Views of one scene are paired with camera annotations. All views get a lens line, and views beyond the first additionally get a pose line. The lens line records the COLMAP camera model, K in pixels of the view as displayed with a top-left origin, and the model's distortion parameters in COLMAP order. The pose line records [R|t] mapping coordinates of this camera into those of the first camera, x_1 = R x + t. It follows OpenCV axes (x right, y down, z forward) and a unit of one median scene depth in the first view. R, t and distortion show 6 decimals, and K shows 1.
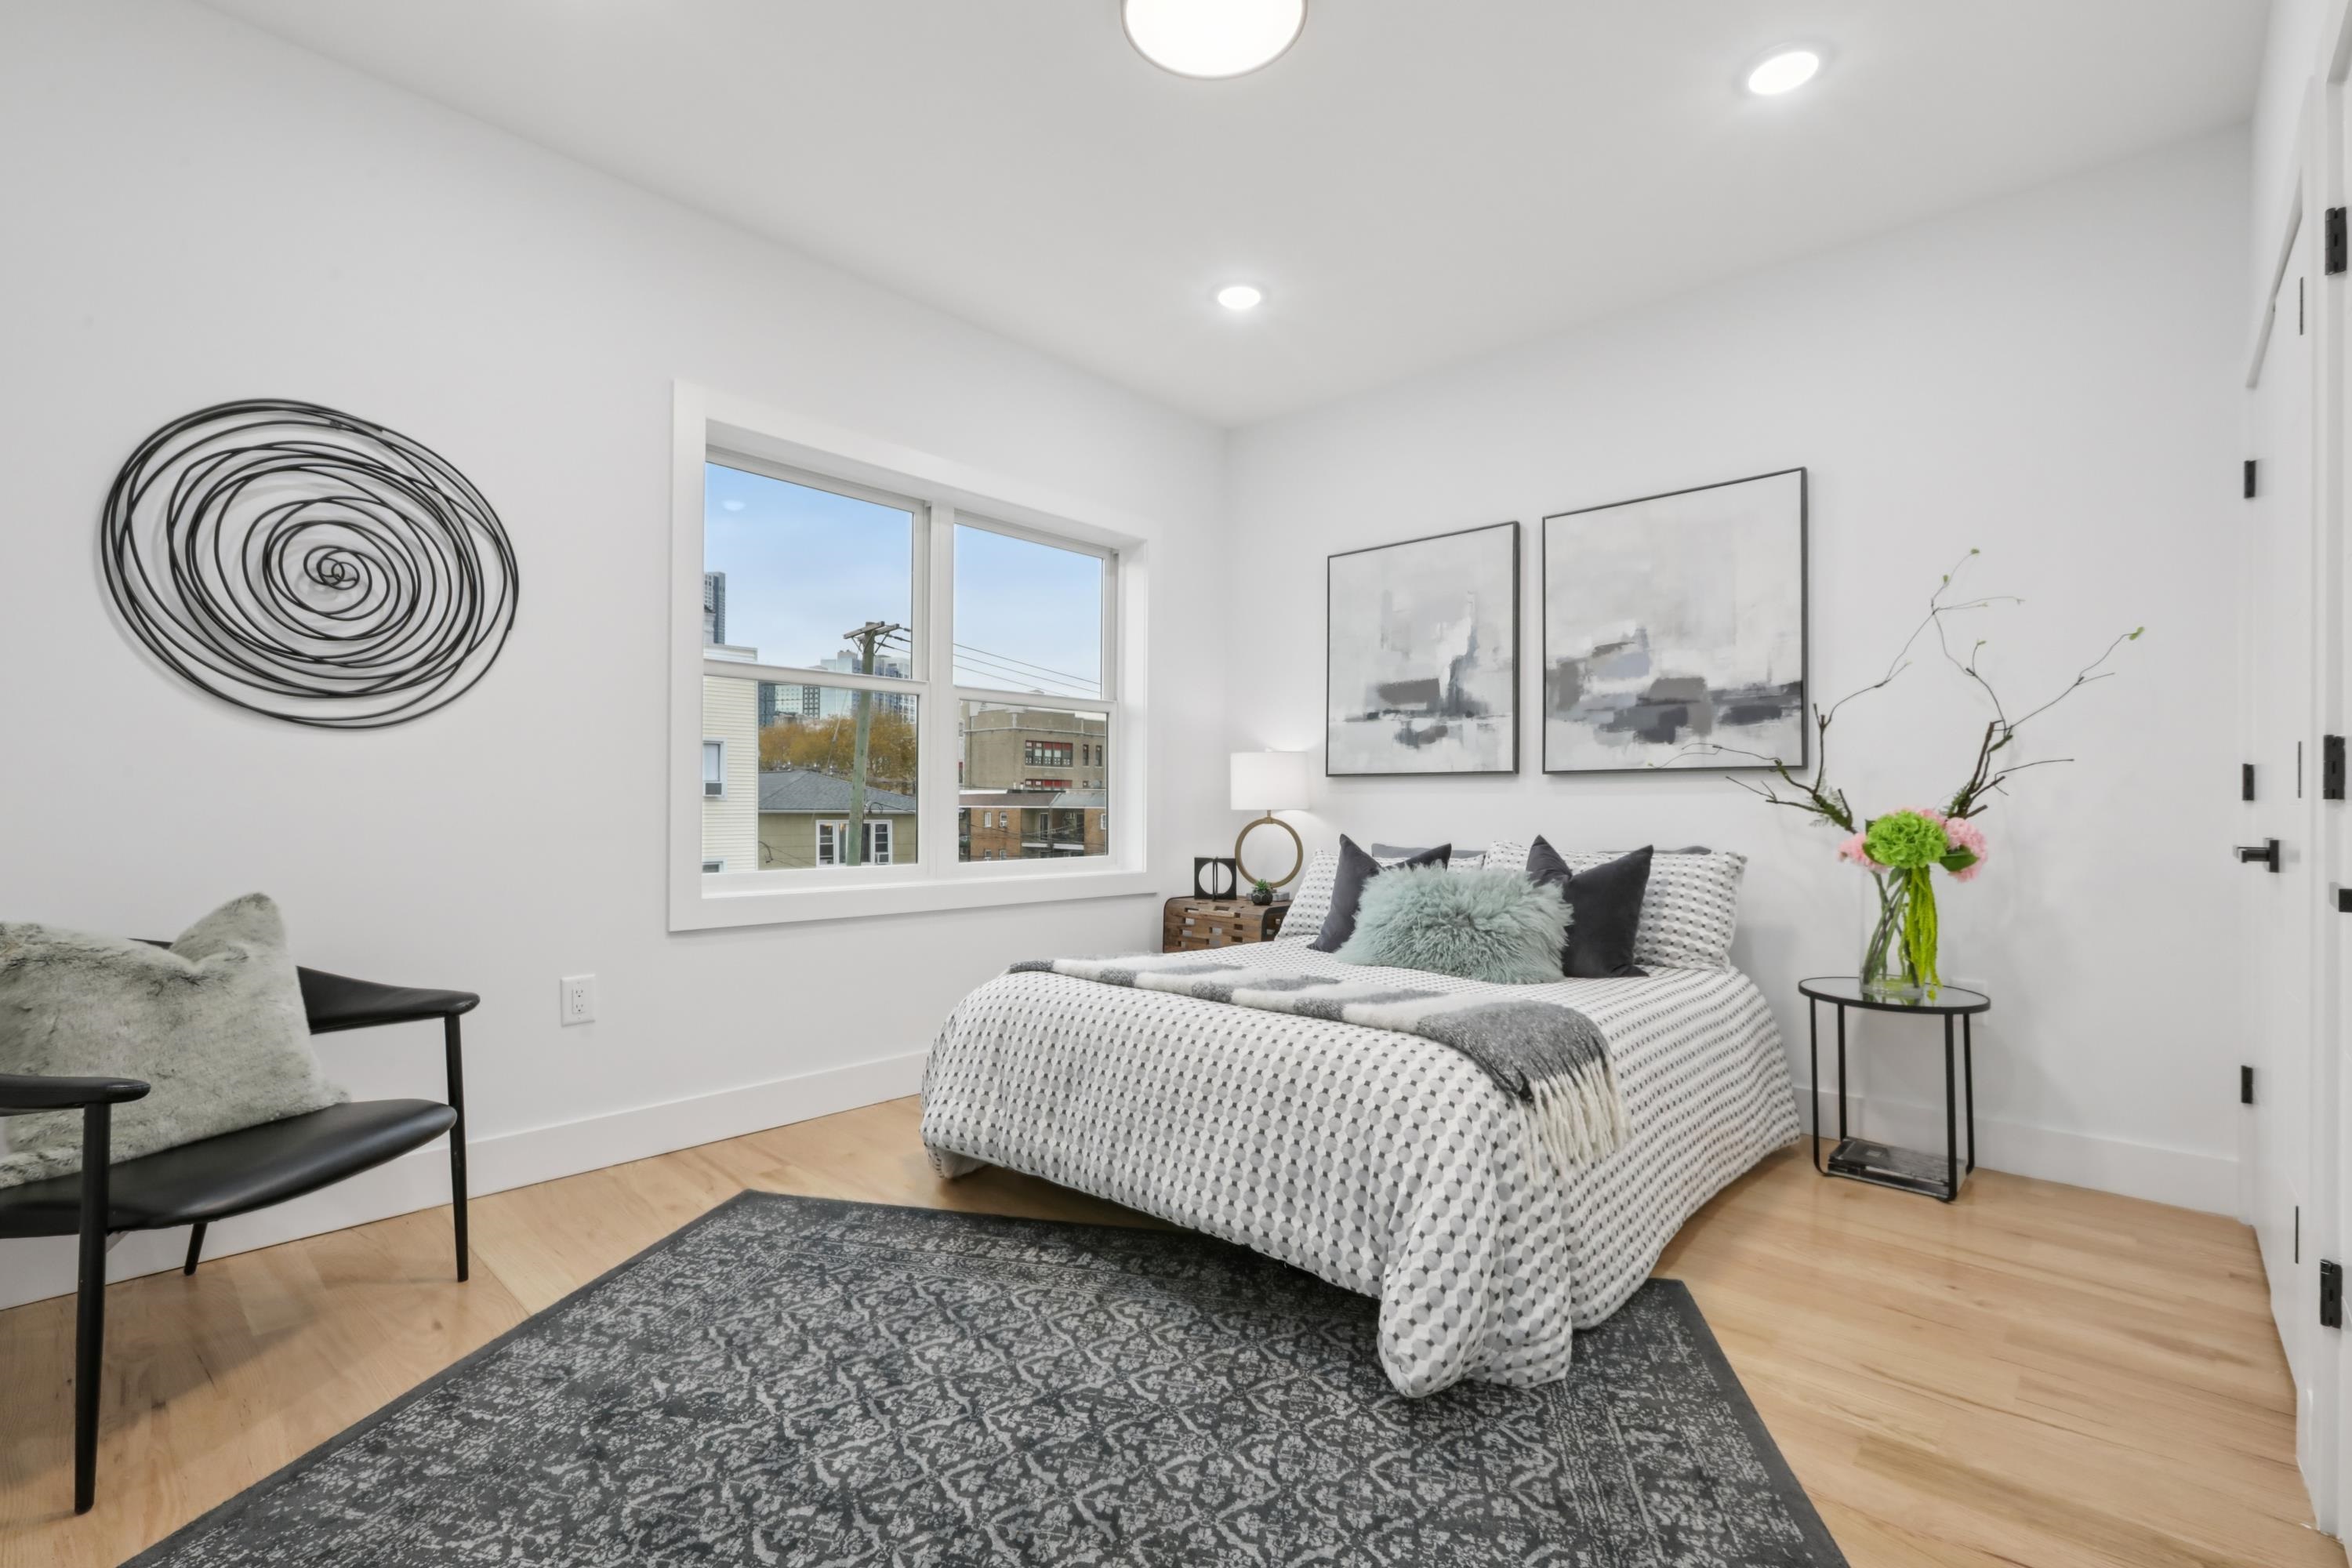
lens RADIAL K [[1037.8, 0, 1178.4], [0, 1037.8, 792.3], [0, 0, 1]] dist [0.002160, 0.000444]
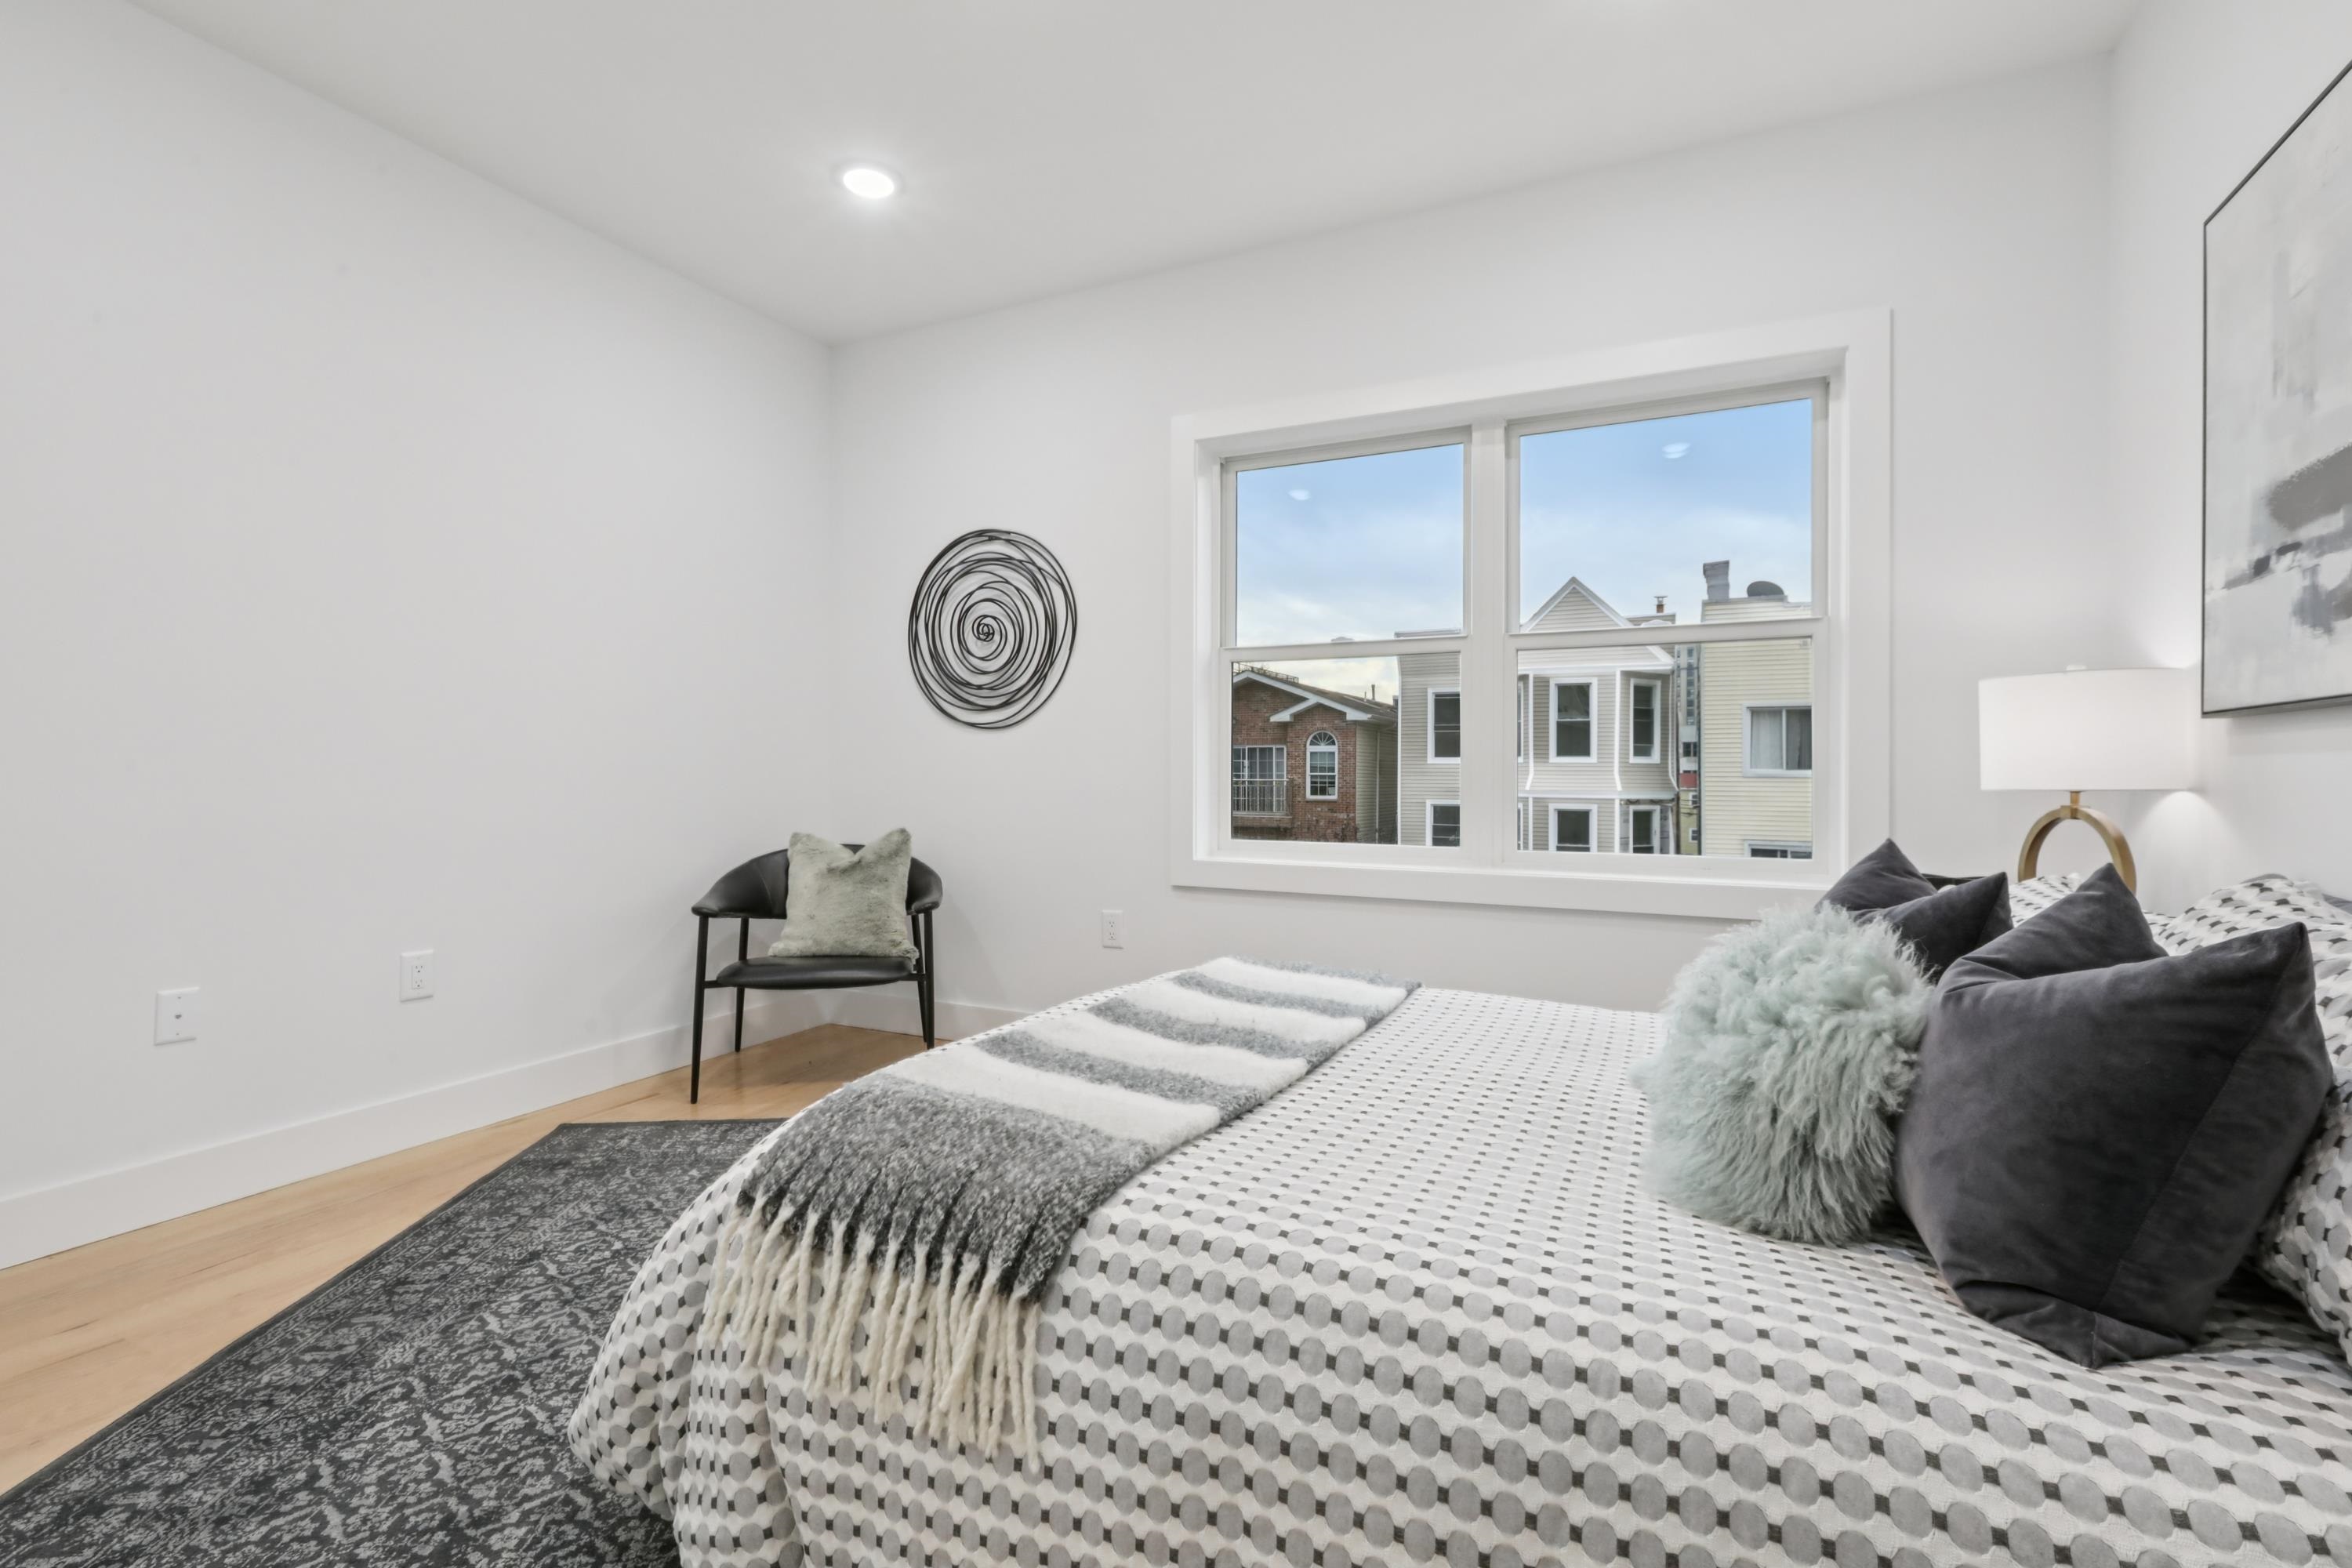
lens RADIAL K [[1087.1, 0, 1188.5], [0, 1087.1, 763.1], [0, 0, 1]] dist [-0.002258, 0.000898]
pose [[0.272473, -0.016528, -0.962022, 0.499980], [0.003067, 0.999862, -0.016310, 0.010765], [0.962159, 0.001493, 0.272486, 0.483987]]
